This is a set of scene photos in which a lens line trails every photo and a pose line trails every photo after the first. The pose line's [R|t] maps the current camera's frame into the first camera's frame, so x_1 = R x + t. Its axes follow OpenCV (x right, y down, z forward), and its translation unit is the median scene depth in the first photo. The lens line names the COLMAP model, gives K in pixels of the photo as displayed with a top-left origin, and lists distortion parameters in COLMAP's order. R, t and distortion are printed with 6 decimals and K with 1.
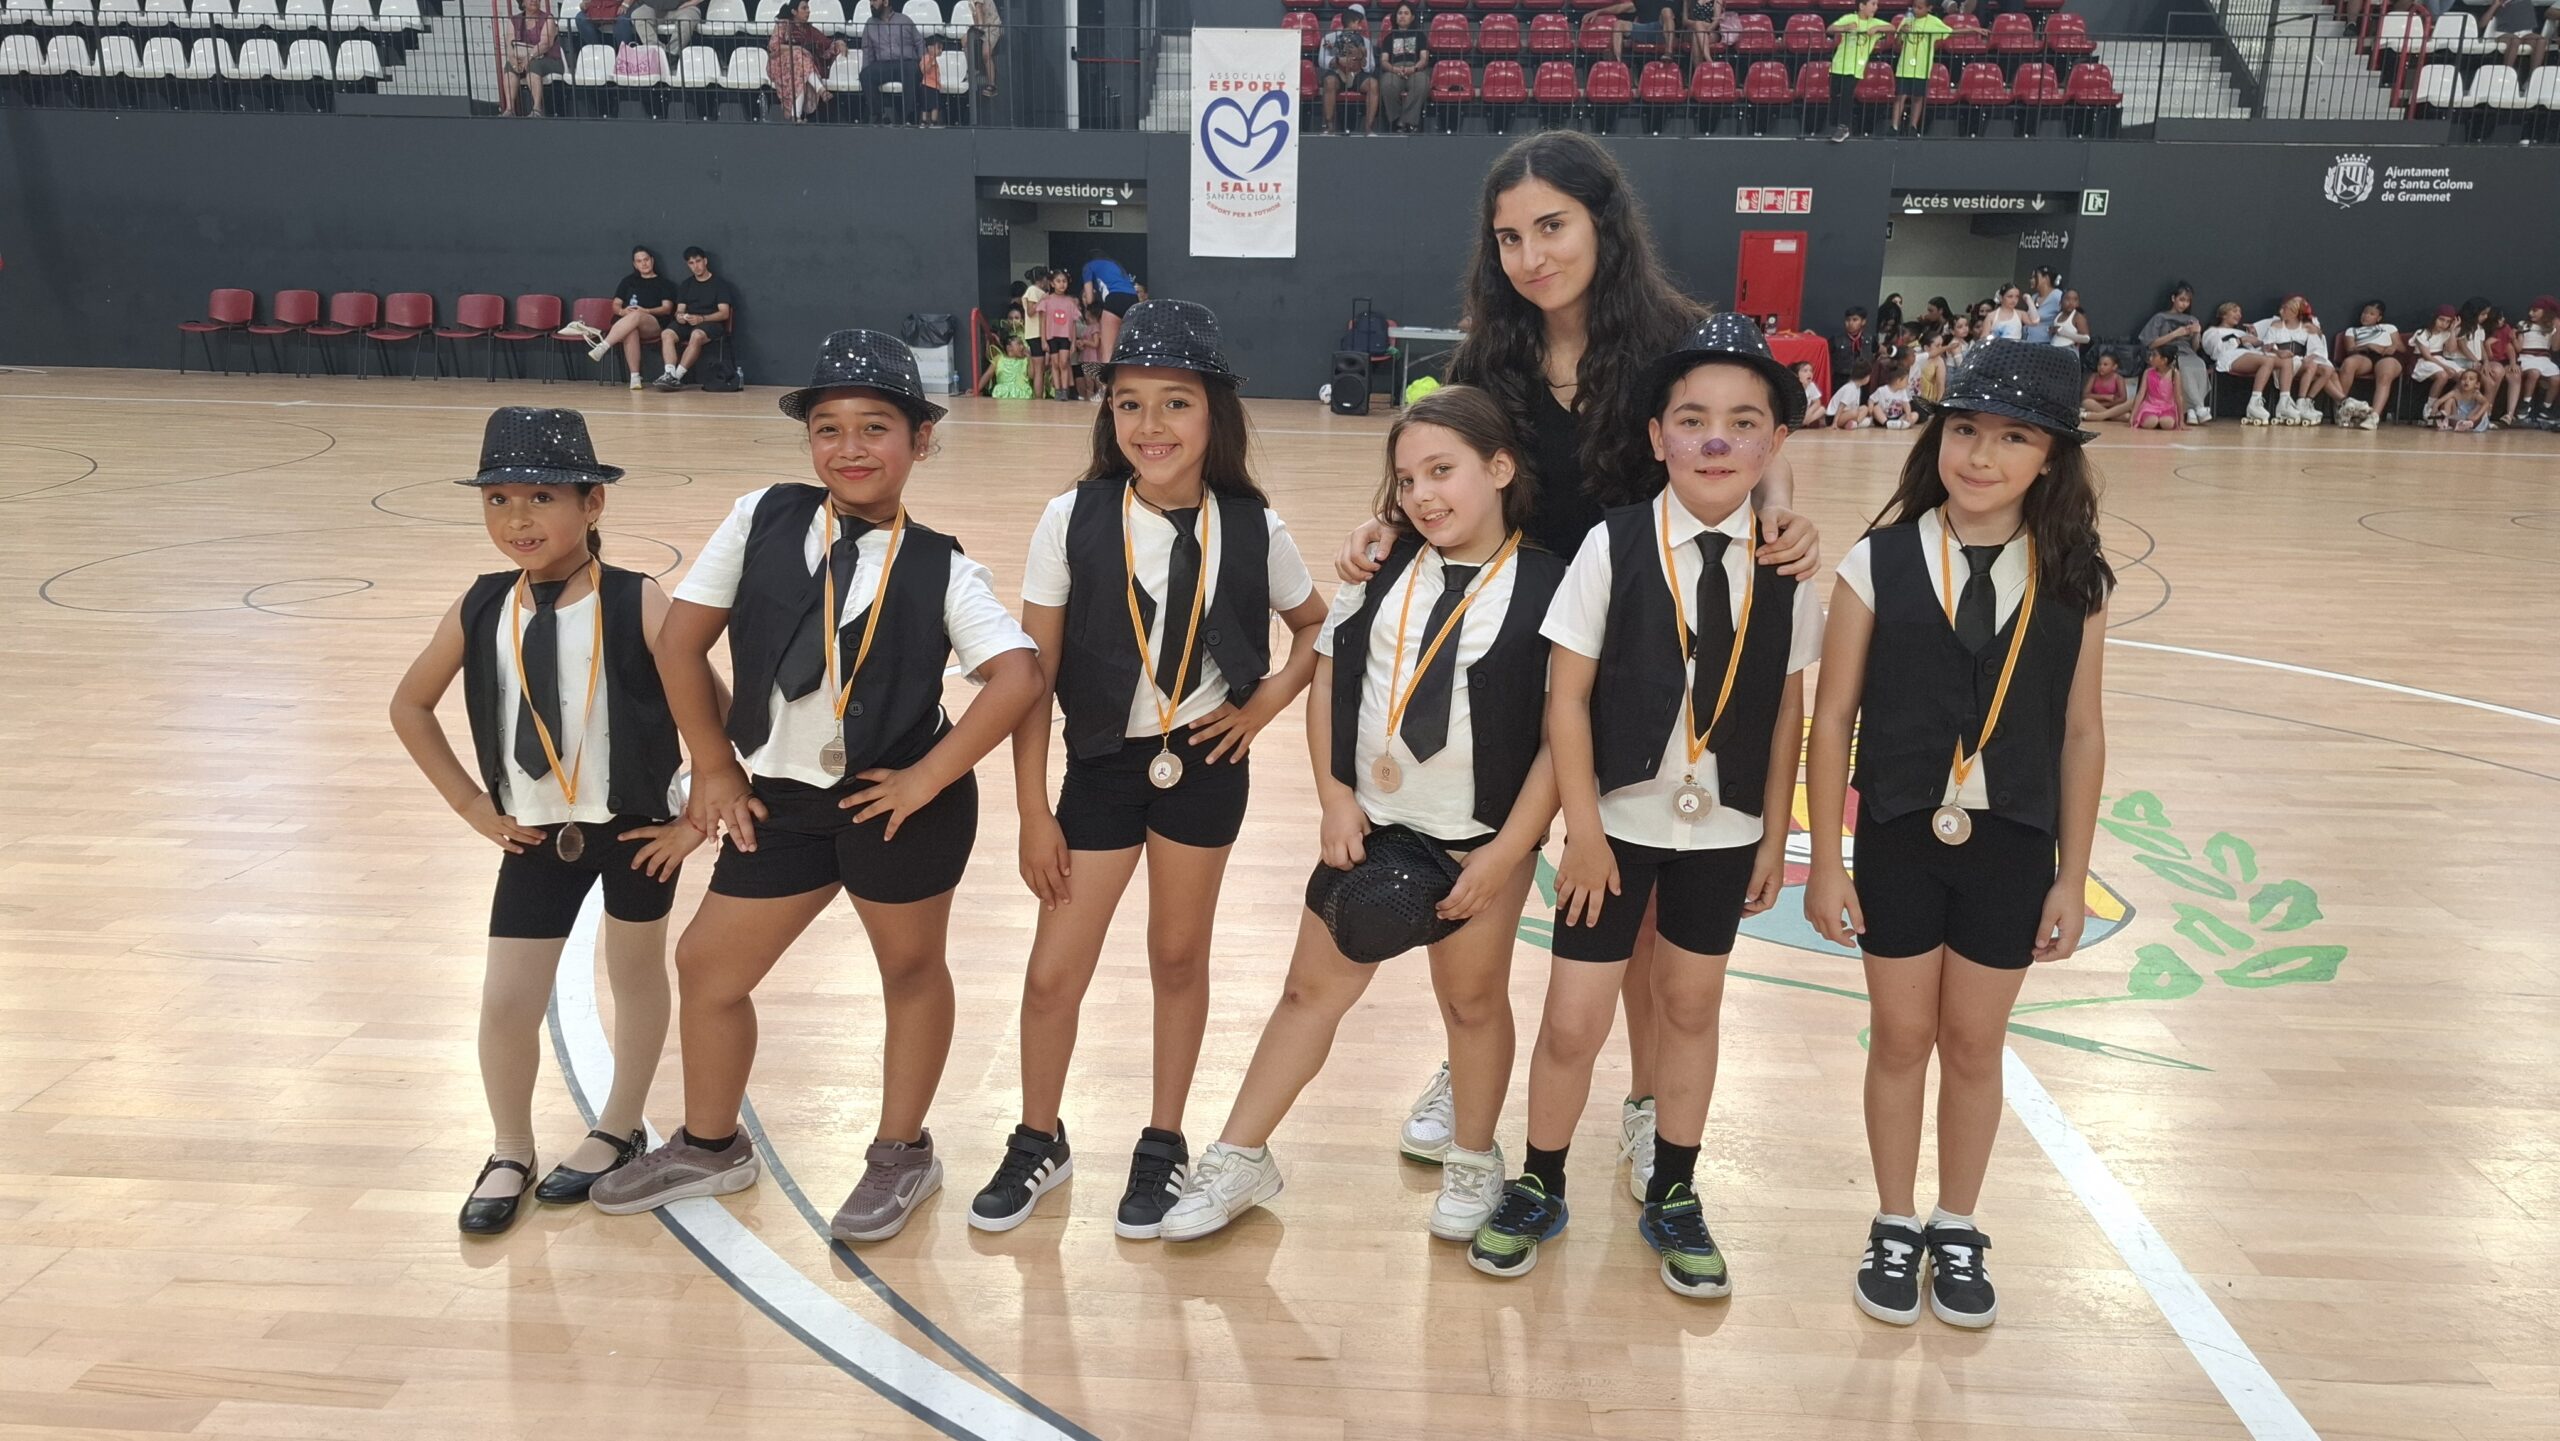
lens RADIAL K [[1773.1, 0, 1277.4], [0, 1773.1, 719.3], [0, 0, 1]] dist [0.080214, -0.091865]
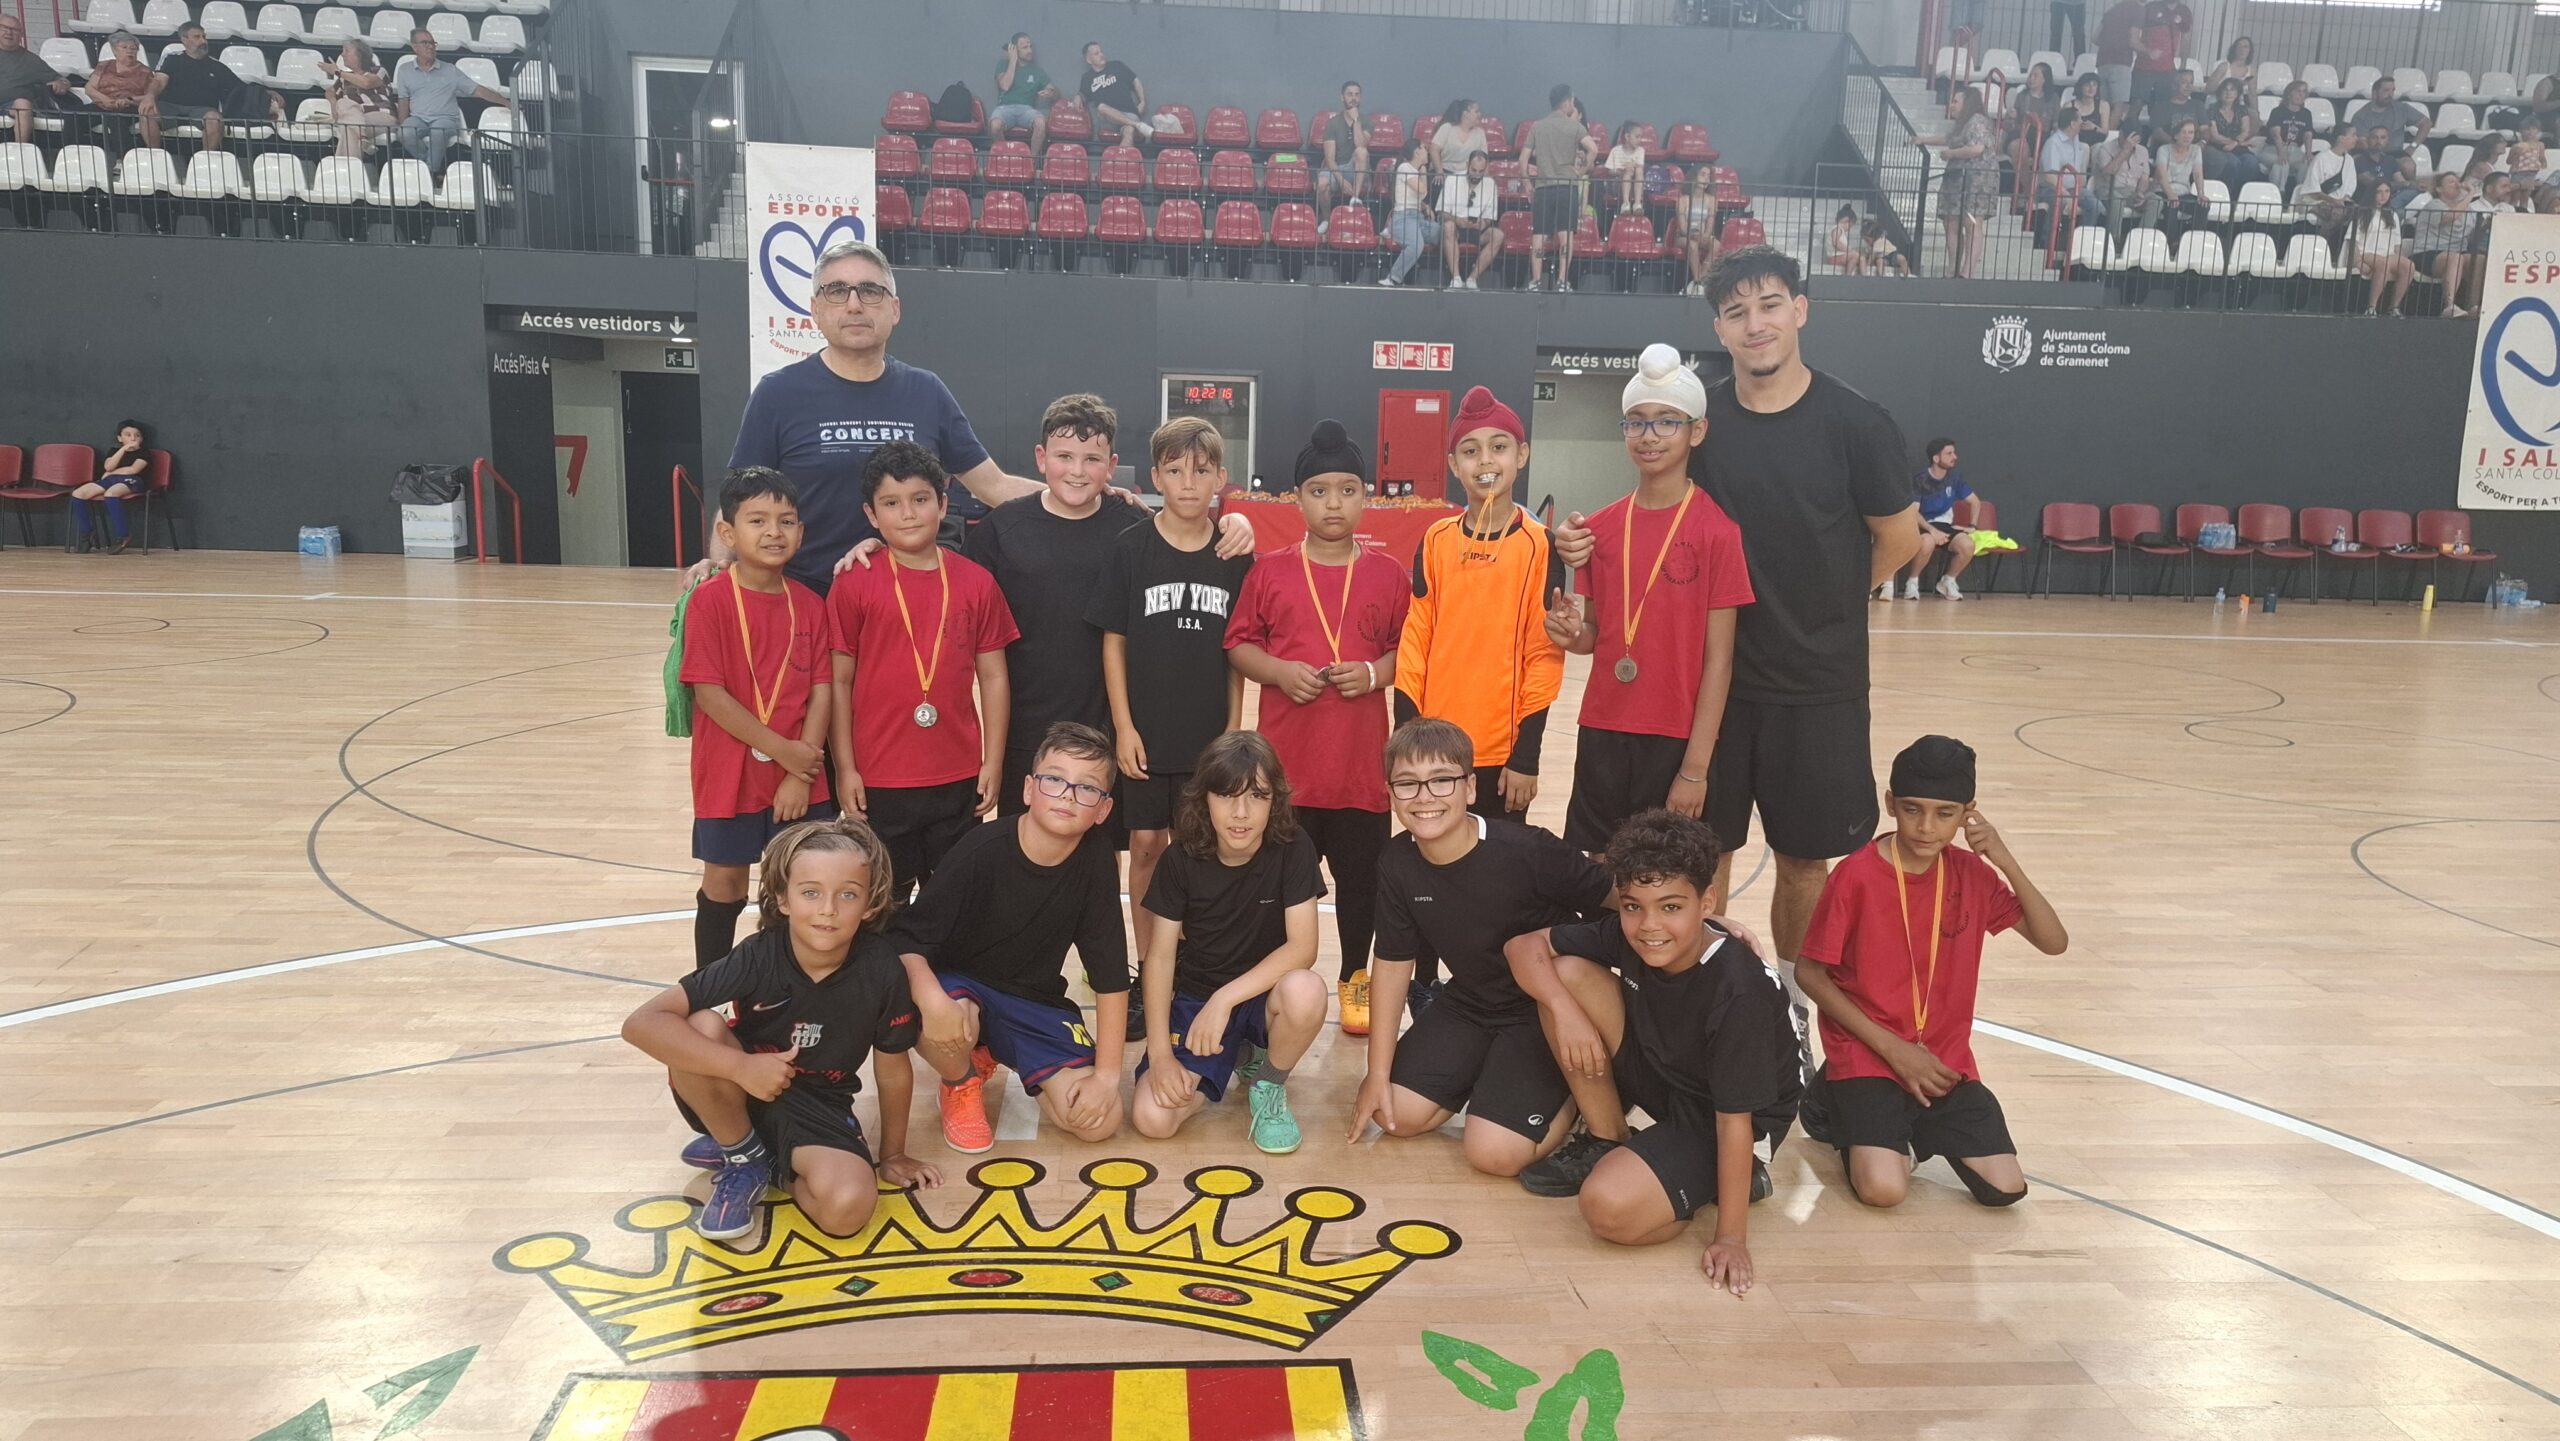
lens RADIAL K [[1763.8, 0, 1289.4], [0, 1763.8, 744.4], [0, 0, 1]] dist [0.114291, -0.136390]
pose [[0.991056, -0.012182, 0.132892, 0.089938], [0.021202, 0.997550, -0.066671, -0.033170], [-0.131754, 0.068893, 0.988886, 0.128111]]
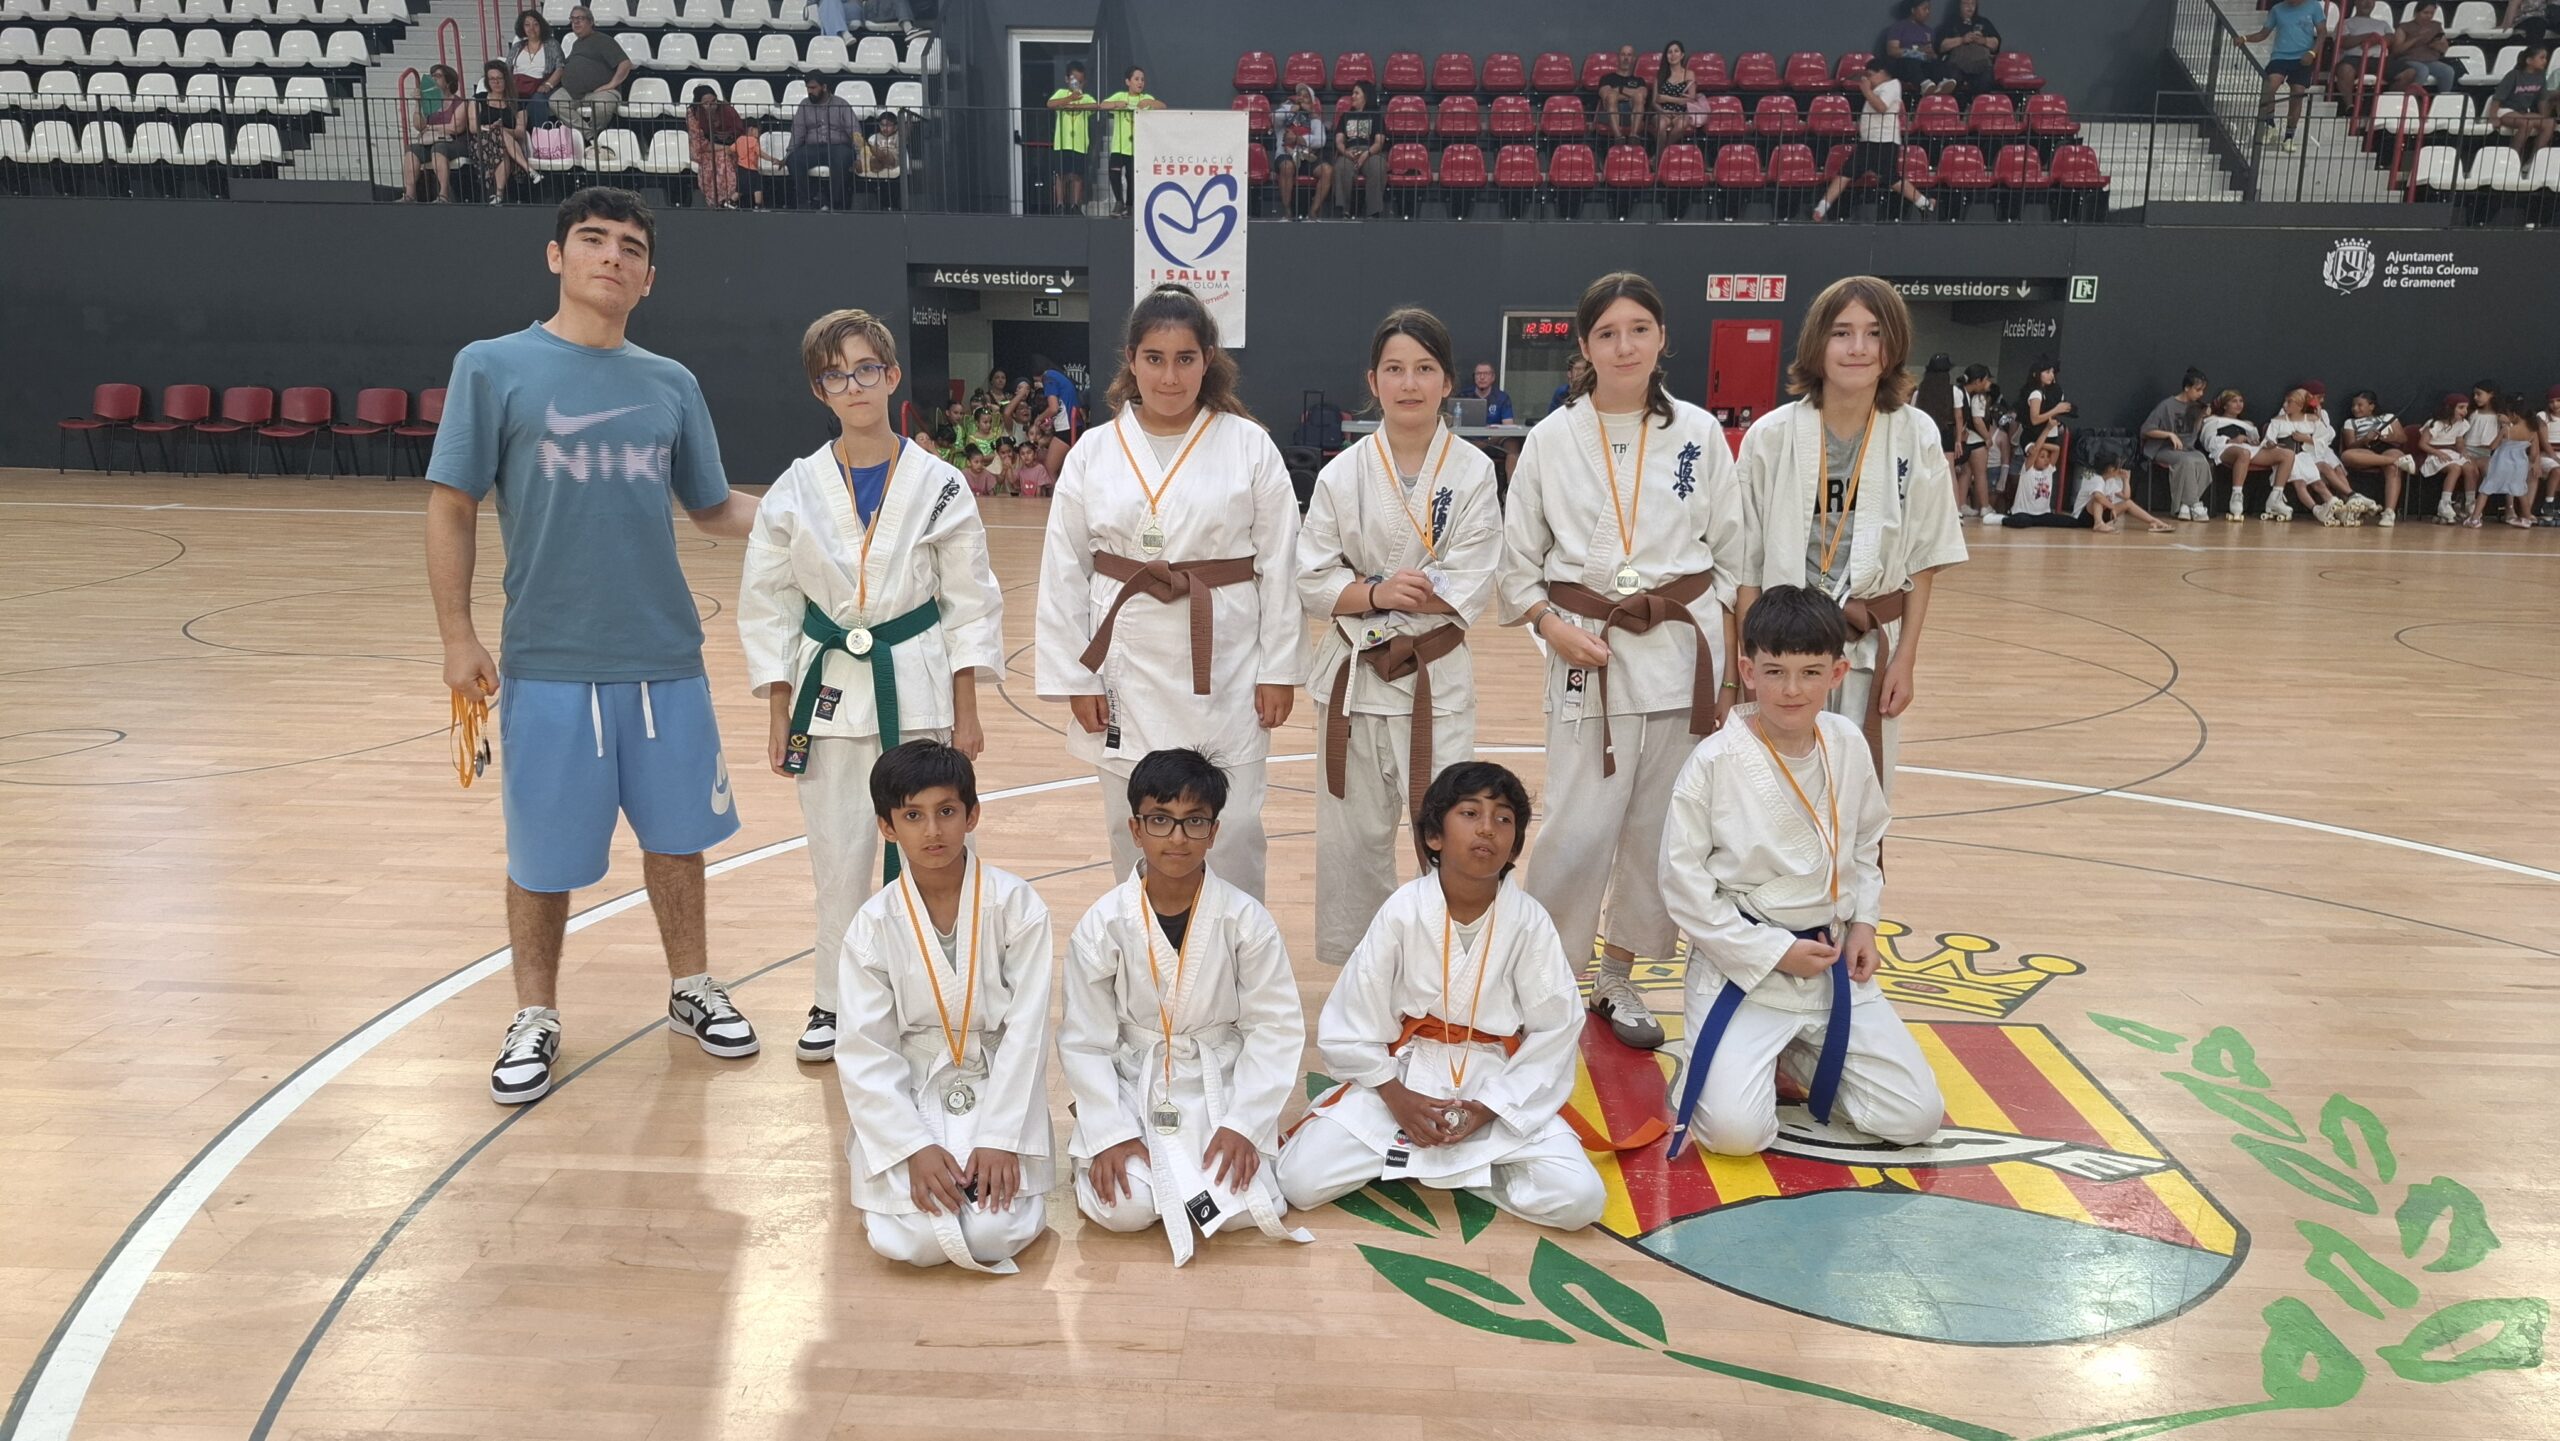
lens RADIAL K [[1771.6, 0, 1275.0], [0, 1771.6, 738.7], [0, 0, 1]] dist [0.088314, -0.103845]
pose [[0.999943, -0.004443, 0.009749, 0.015699], [0.004779, 0.999385, -0.034744, -0.017871], [-0.009588, 0.034789, 0.999349, 0.058893]]
